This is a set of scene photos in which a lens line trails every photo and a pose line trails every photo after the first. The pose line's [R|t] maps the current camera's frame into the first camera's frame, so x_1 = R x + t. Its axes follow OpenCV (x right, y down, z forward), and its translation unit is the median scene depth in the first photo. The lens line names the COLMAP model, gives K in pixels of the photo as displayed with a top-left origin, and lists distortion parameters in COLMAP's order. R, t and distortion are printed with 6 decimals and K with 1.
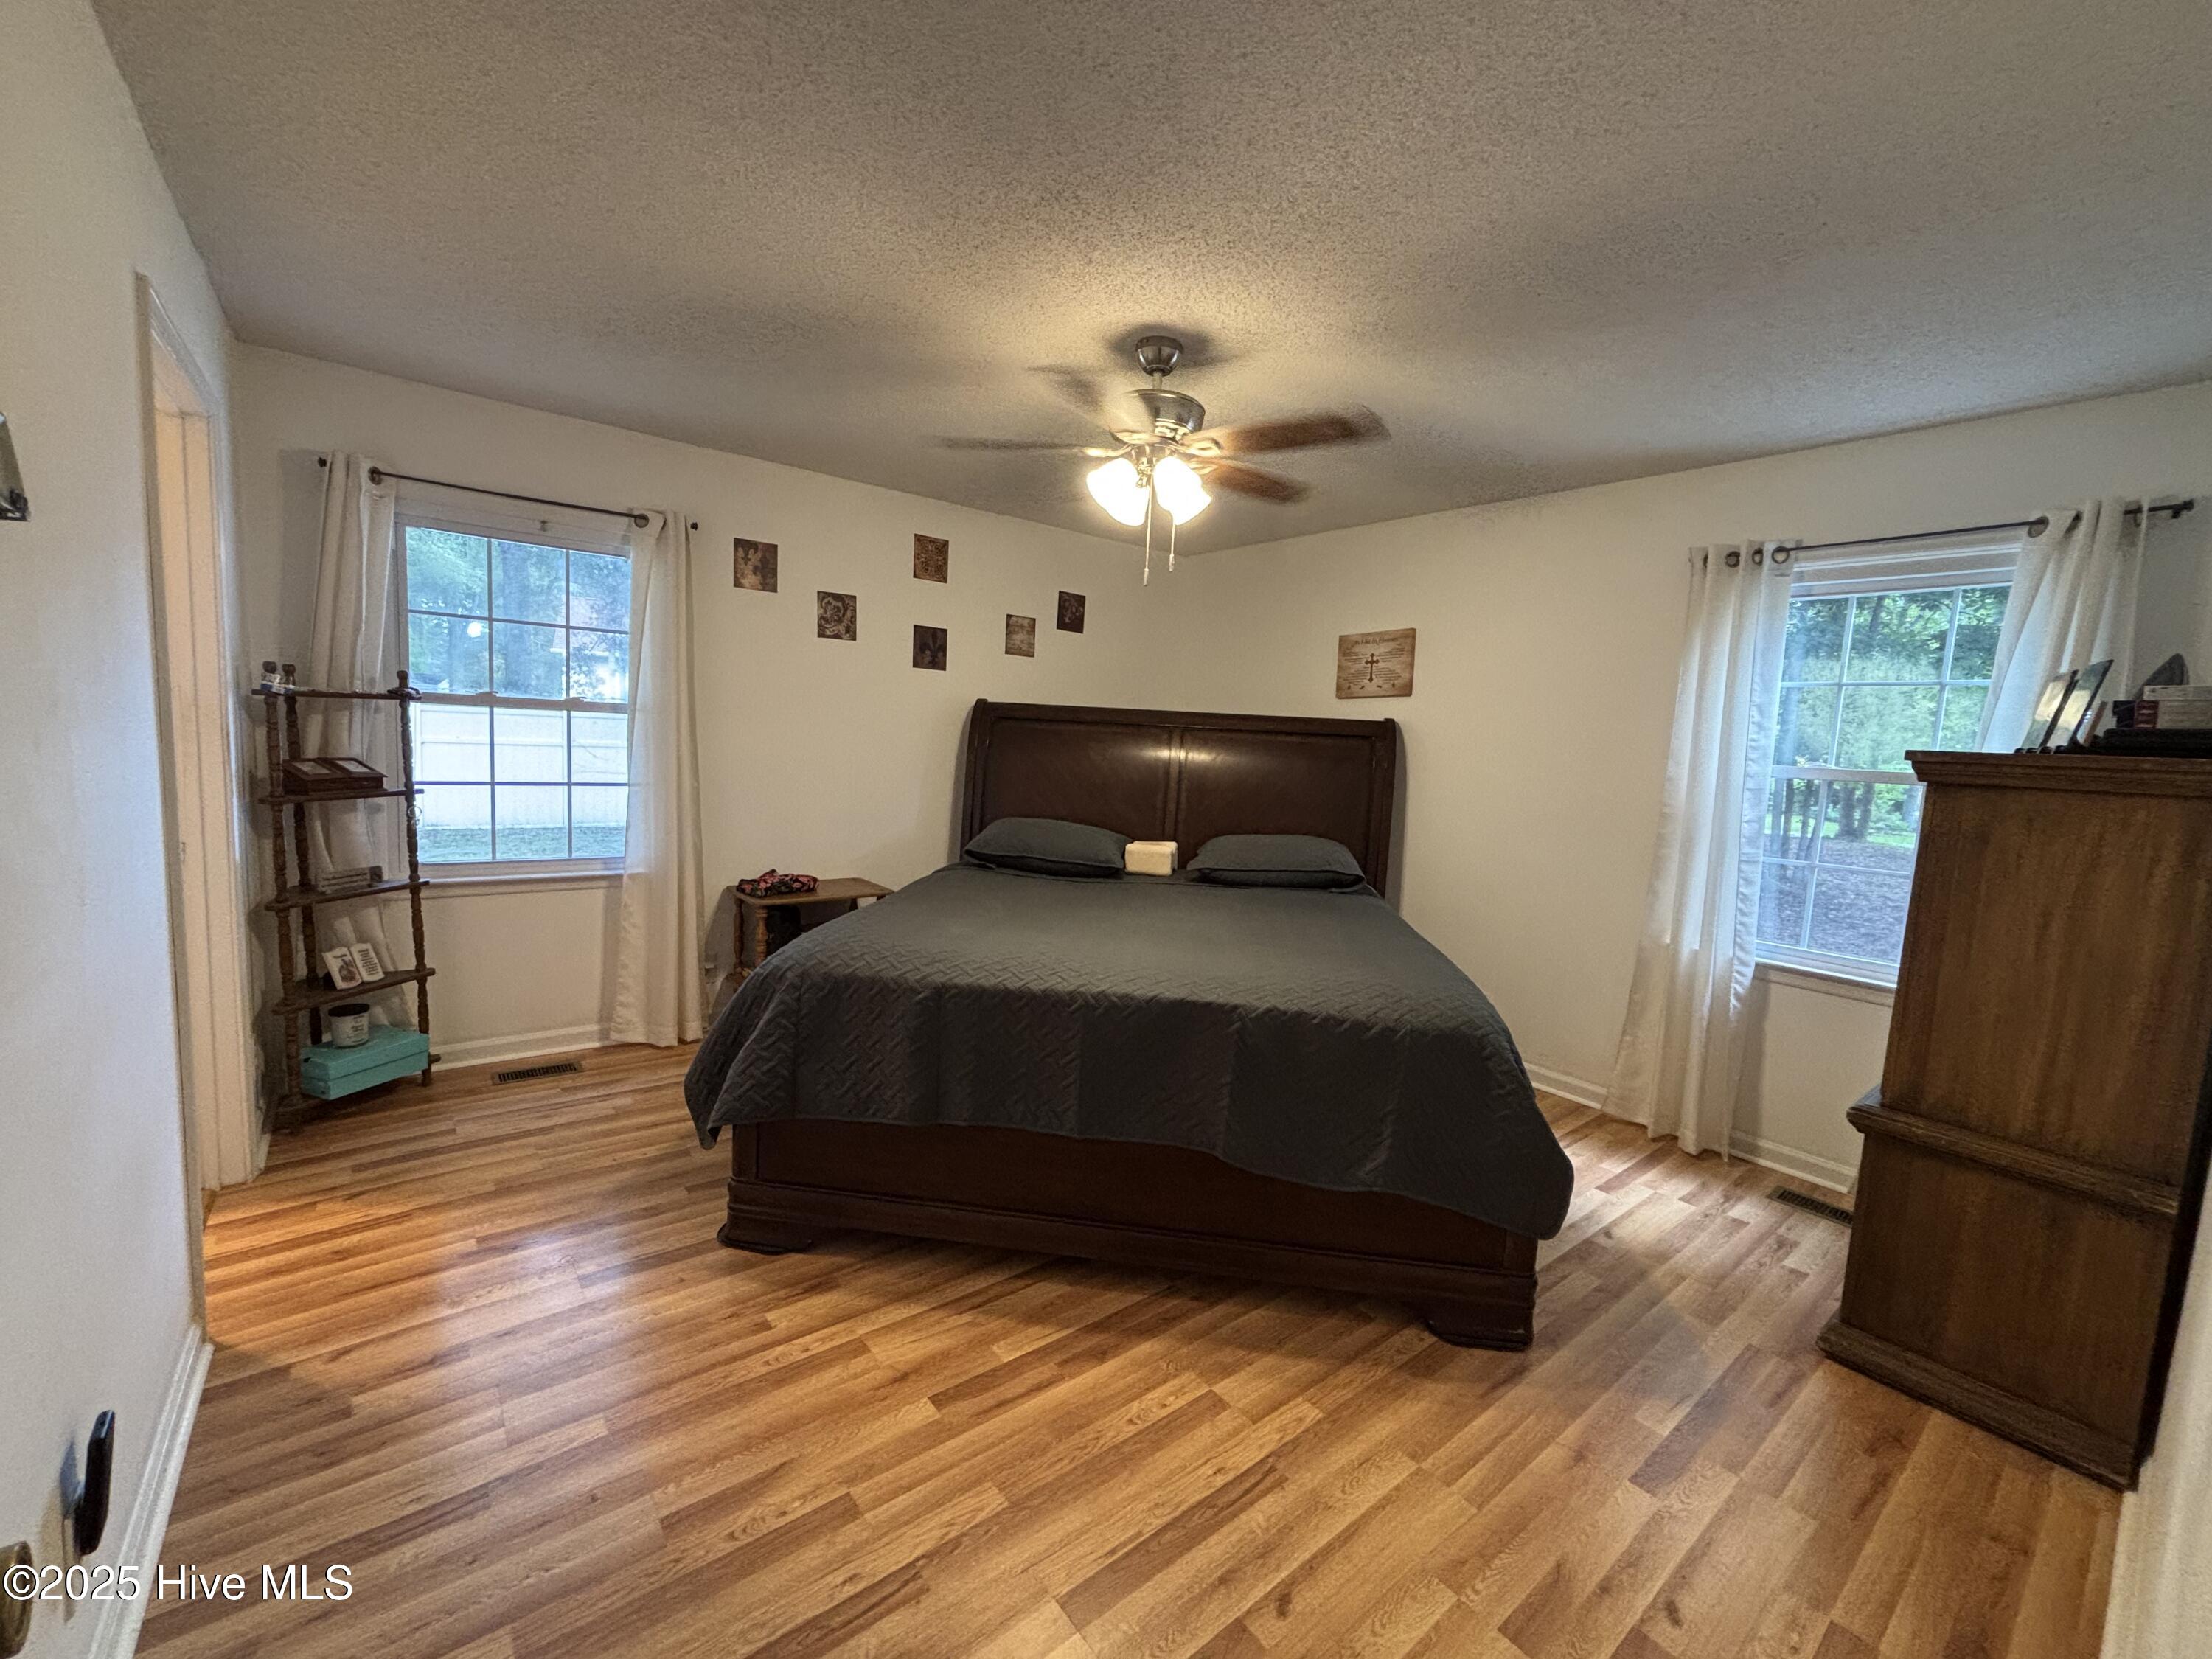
lens RADIAL K [[905.7, 0, 1106.1], [0, 905.7, 832.4], [0, 0, 1]] dist [-0.001207, 0.000875]
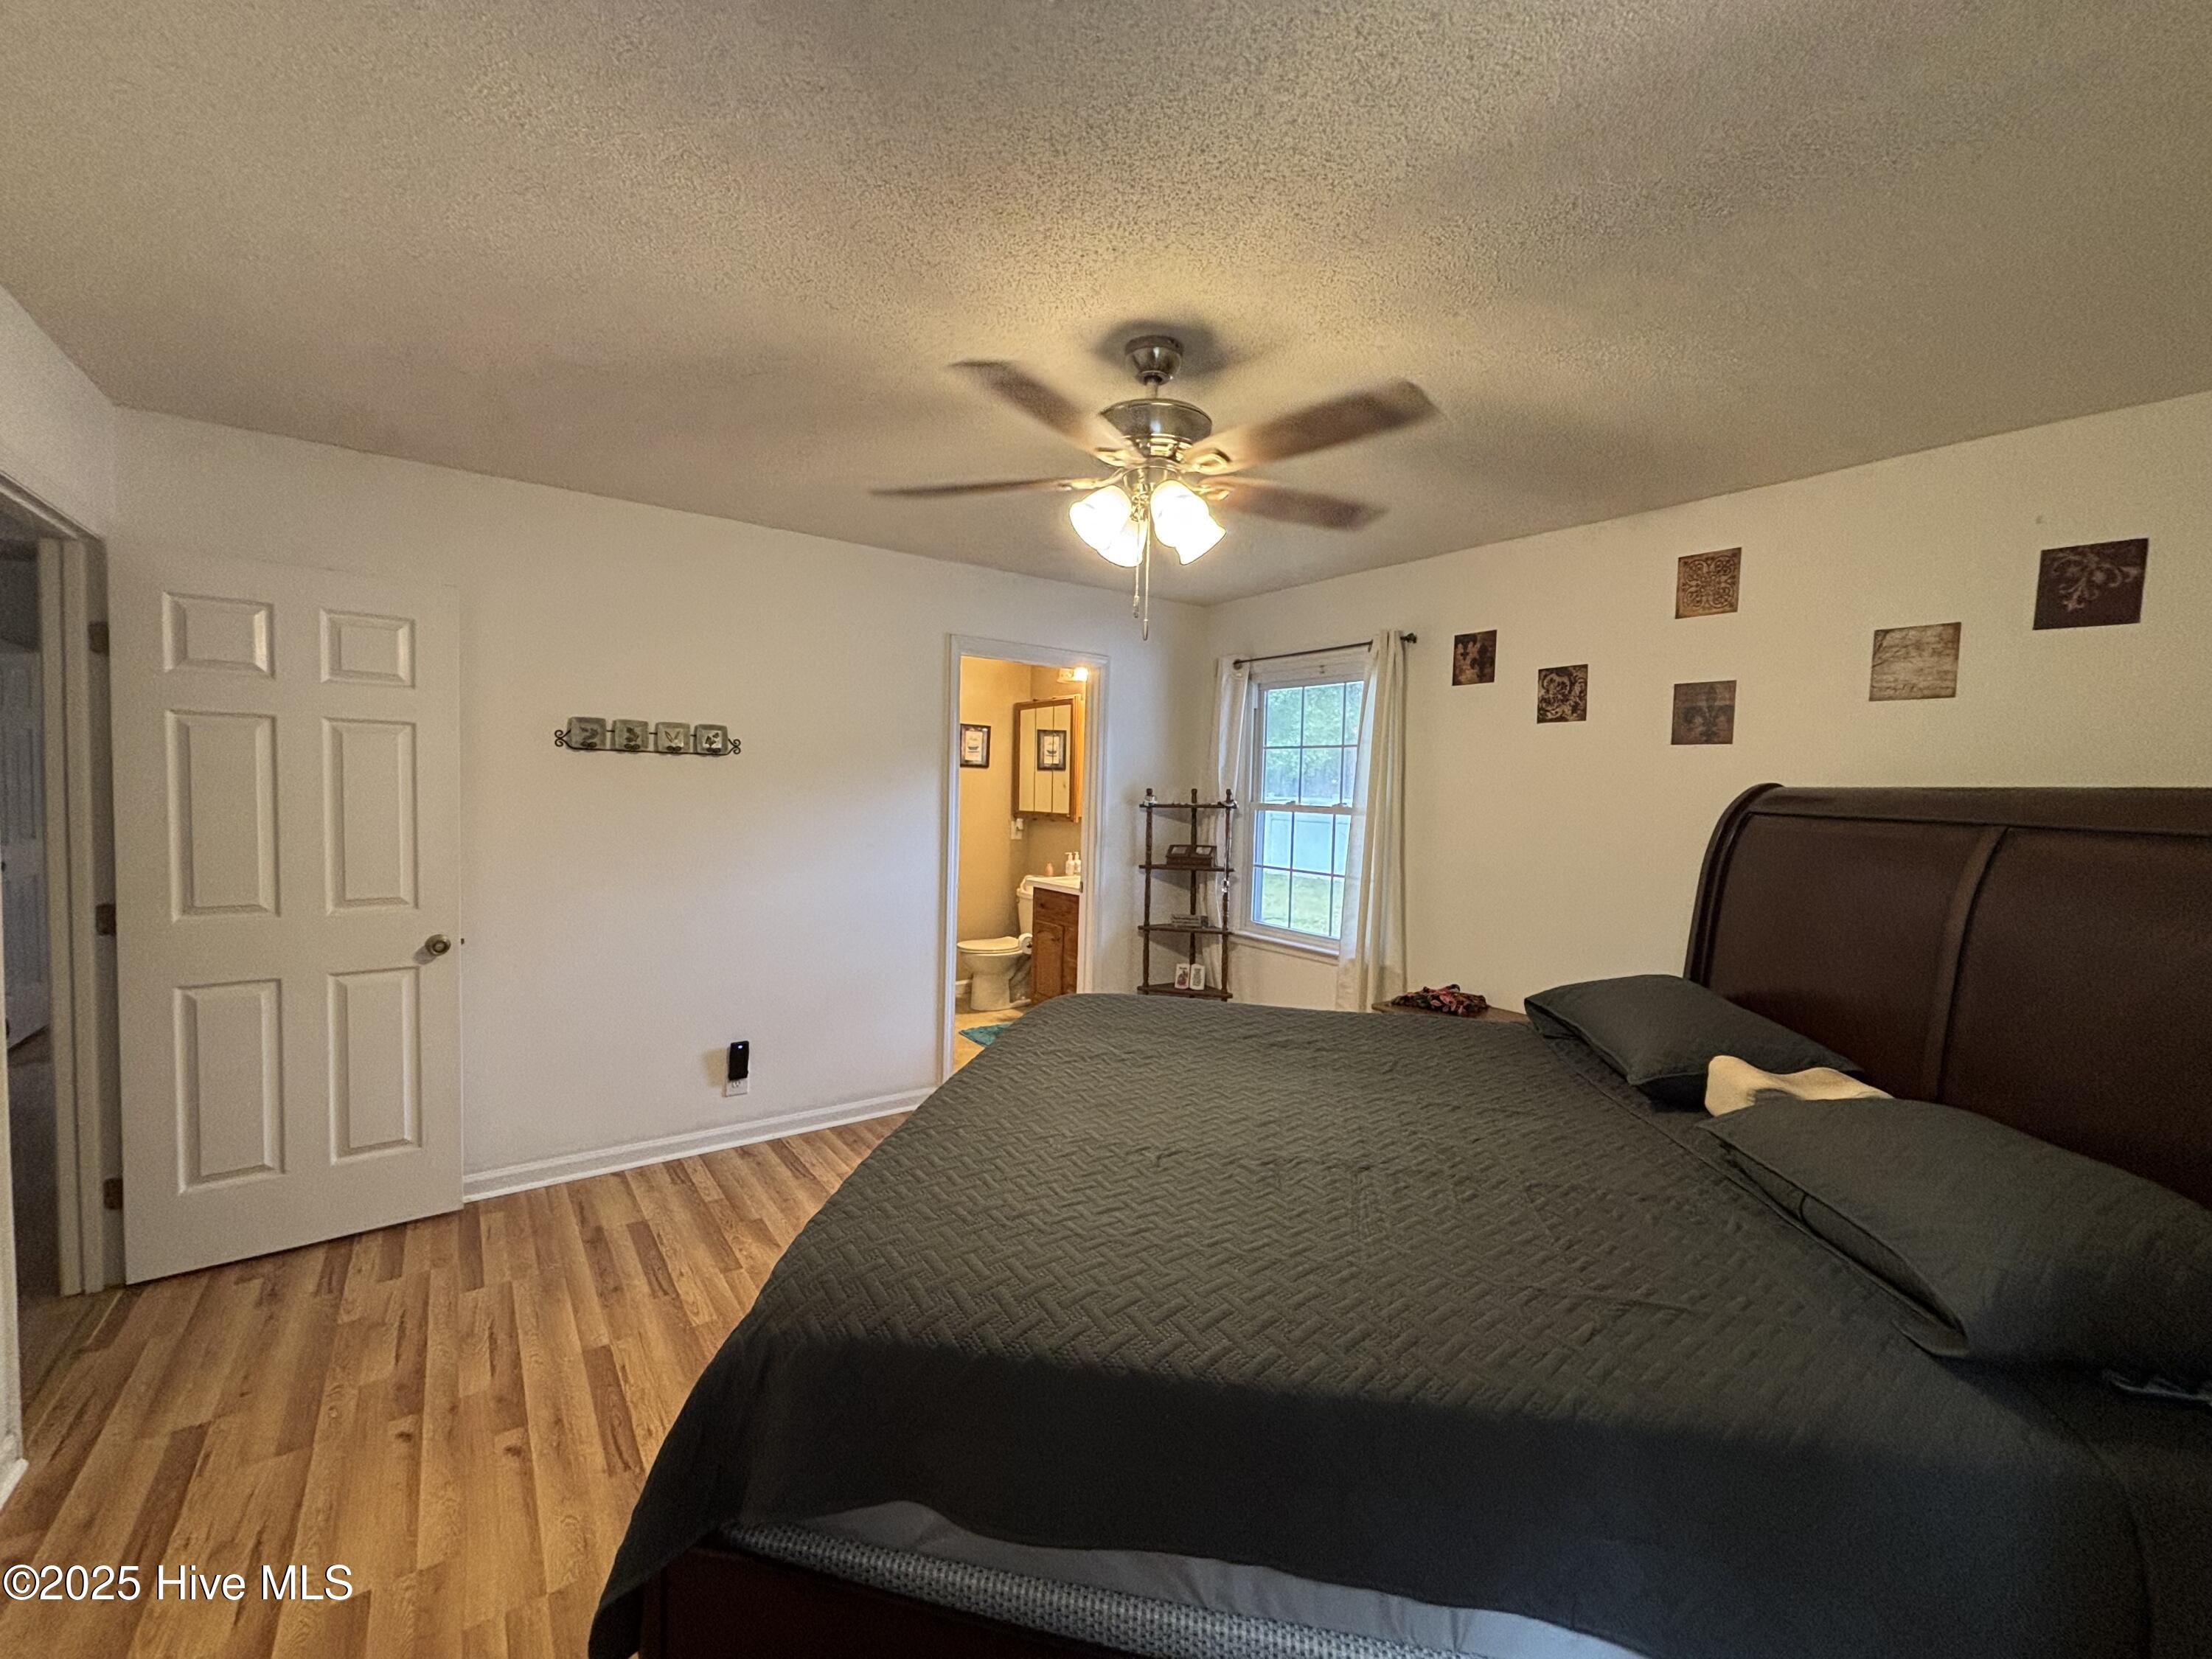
lens RADIAL K [[905.7, 0, 1101.4], [0, 905.7, 825.6], [0, 0, 1]] dist [-0.001207, 0.000875]
pose [[-0.057358, -0.008731, -0.998316, 0.568445], [-0.132530, 0.991178, -0.001054, -0.069630], [0.989518, 0.132246, -0.058009, 0.689952]]
